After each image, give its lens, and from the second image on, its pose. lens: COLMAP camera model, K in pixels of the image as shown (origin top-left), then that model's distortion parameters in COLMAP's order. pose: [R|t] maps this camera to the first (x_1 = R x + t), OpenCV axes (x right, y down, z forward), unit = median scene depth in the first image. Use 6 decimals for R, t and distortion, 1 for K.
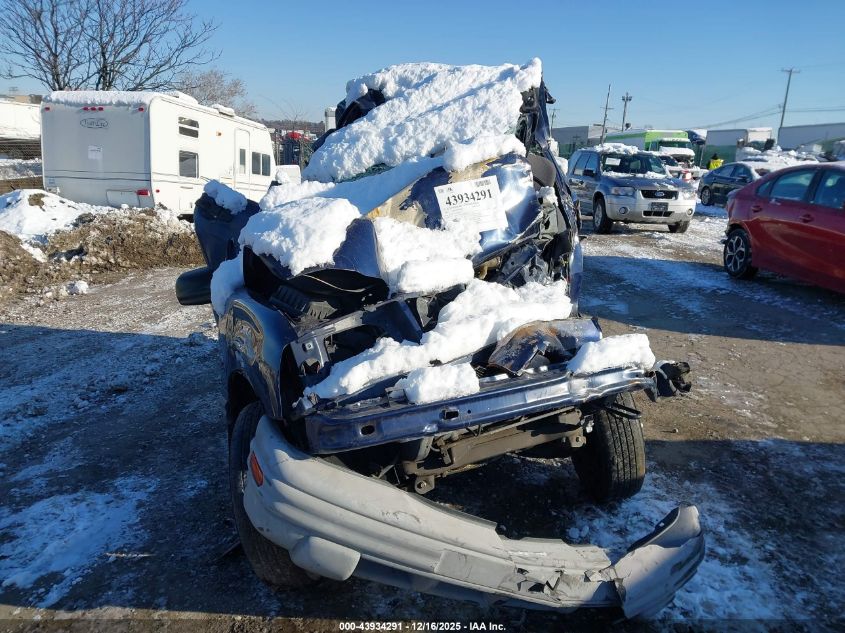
lens RADIAL K [[613.4, 0, 442.1], [0, 613.4, 313.5], [0, 0, 1]] dist [0.001692, -0.000888]
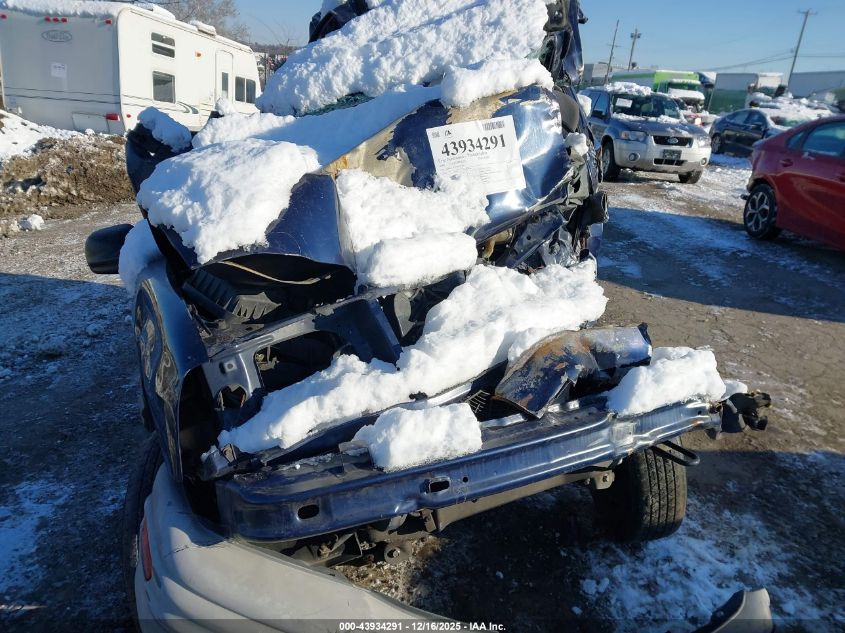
lens RADIAL K [[613.4, 0, 442.1], [0, 613.4, 313.5], [0, 0, 1]] dist [0.001692, -0.000888]
pose [[0.999292, 0.034613, 0.014764, 0.002112], [-0.035894, 0.994554, 0.097849, -0.055418], [-0.011297, -0.098309, 0.995092, 0.235738]]
